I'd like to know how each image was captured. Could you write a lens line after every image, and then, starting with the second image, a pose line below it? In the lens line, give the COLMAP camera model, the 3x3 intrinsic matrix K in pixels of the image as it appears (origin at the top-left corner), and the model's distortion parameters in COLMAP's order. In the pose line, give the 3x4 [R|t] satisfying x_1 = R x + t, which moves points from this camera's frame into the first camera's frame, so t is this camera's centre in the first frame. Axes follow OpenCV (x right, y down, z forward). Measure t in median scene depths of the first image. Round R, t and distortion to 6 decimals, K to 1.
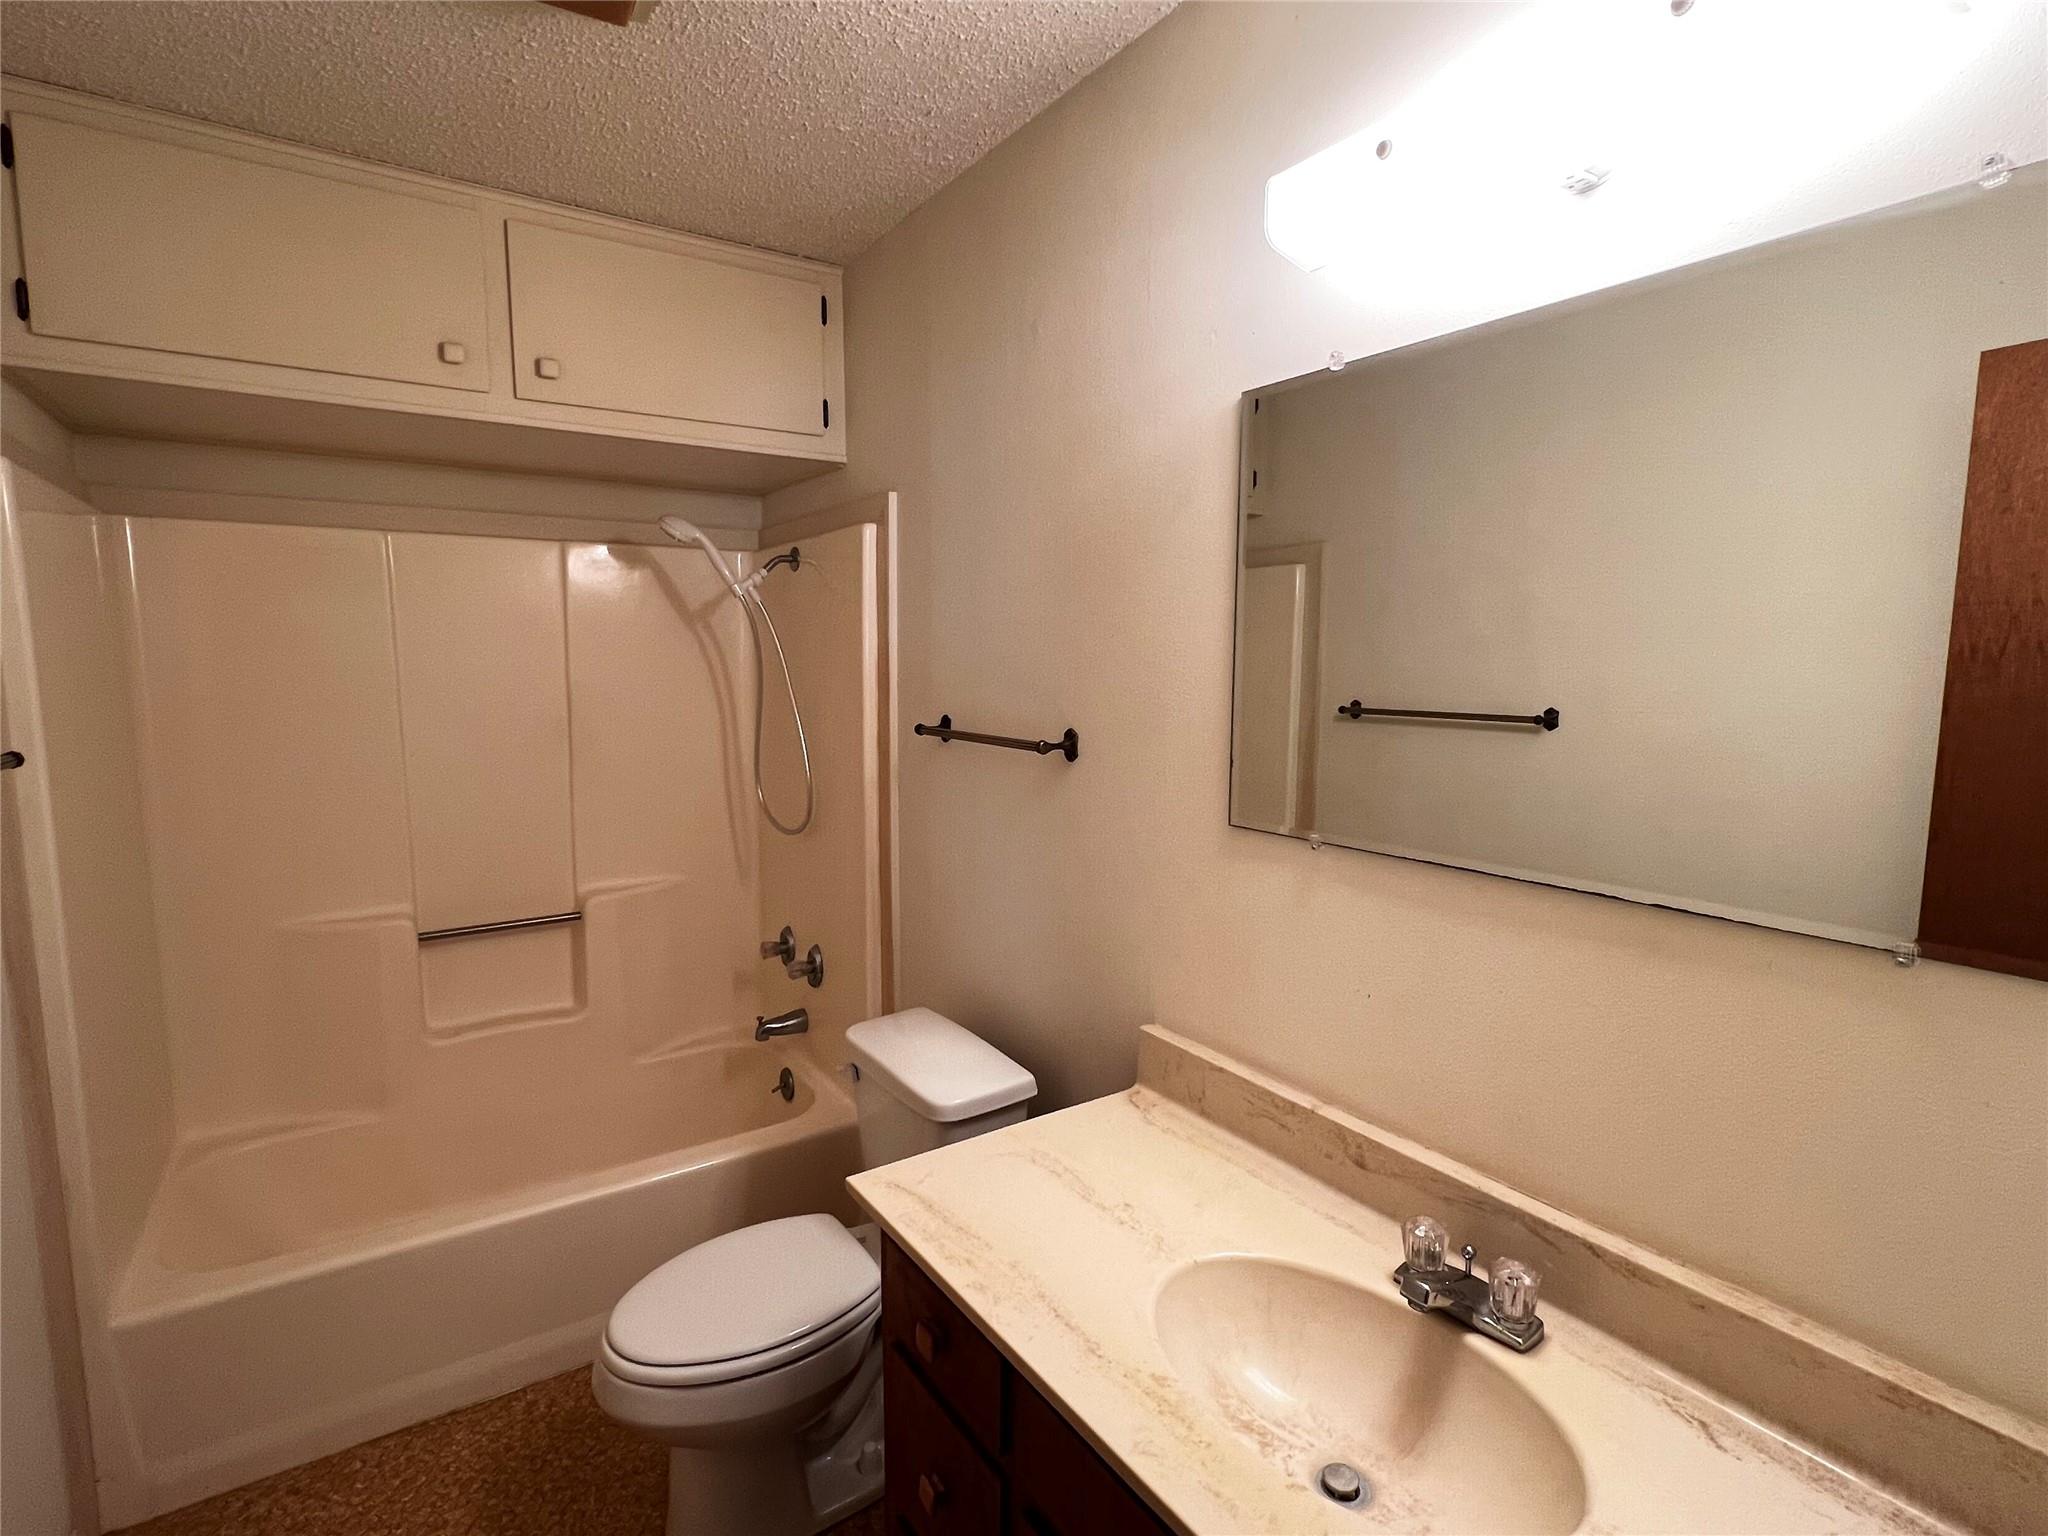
lens RADIAL K [[1000.0, 0, 1018.1], [0, 1000.0, 776.1], [0, 0, 1]] dist [0.002290, 0.000978]
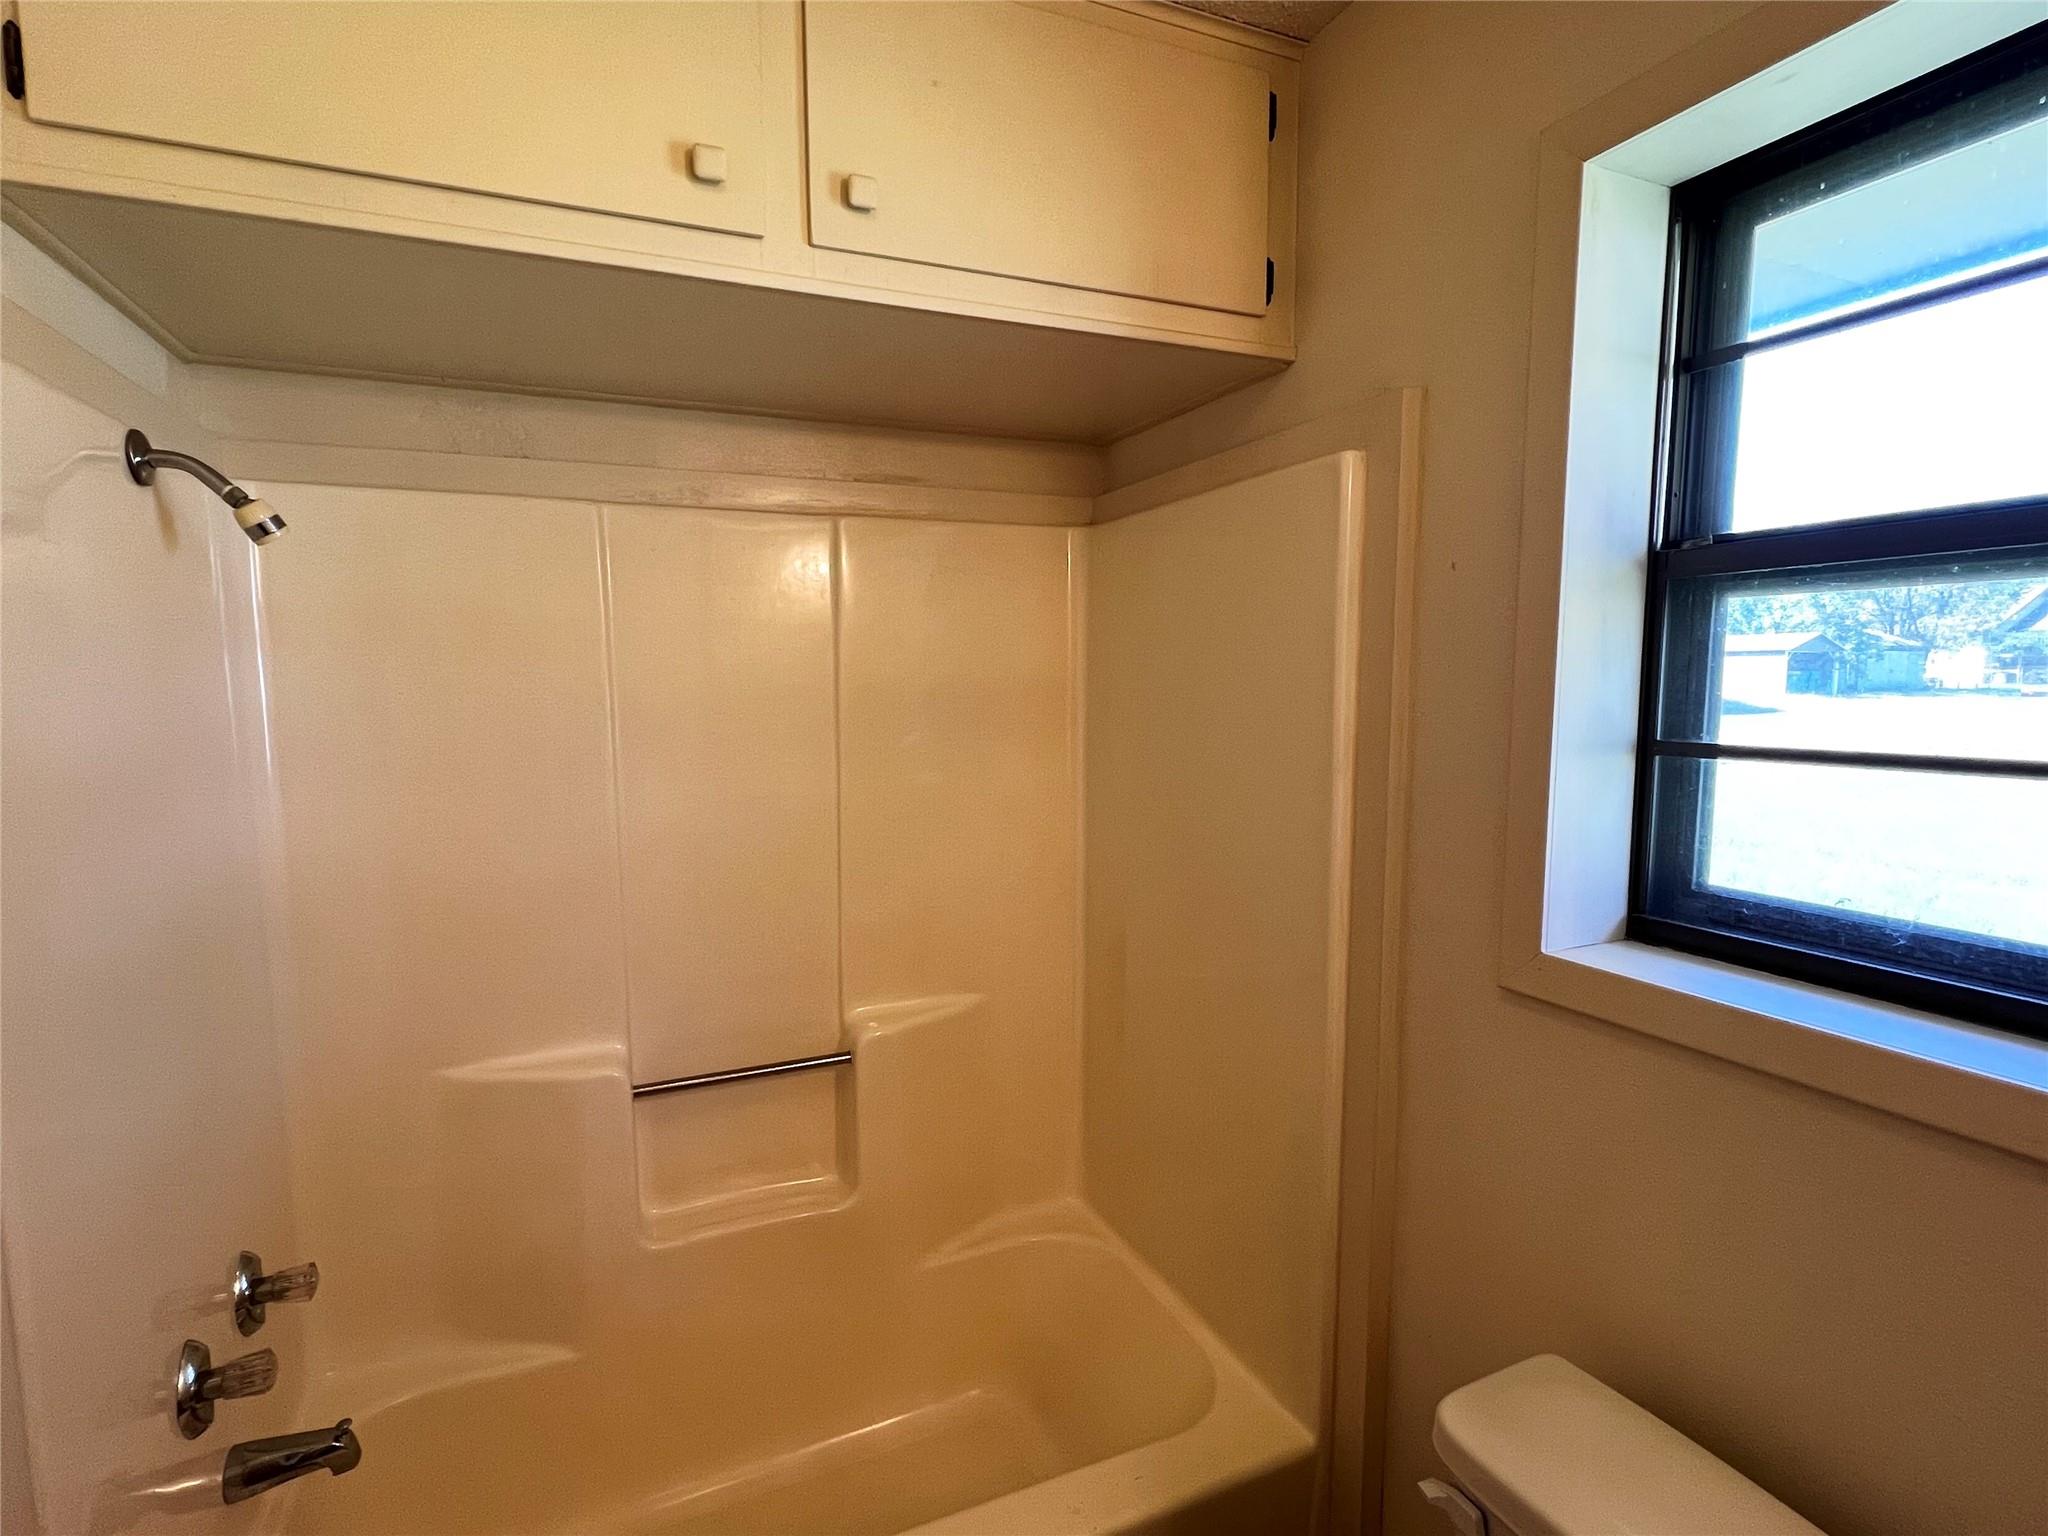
lens RADIAL K [[1000.0, 0, 1018.1], [0, 1000.0, 776.1], [0, 0, 1]] dist [0.002290, 0.000978]
pose [[0.987815, 0.005552, -0.155534, -0.241877], [-0.007932, 0.999861, -0.014680, -0.049987], [0.155431, 0.015735, 0.987721, 0.373152]]
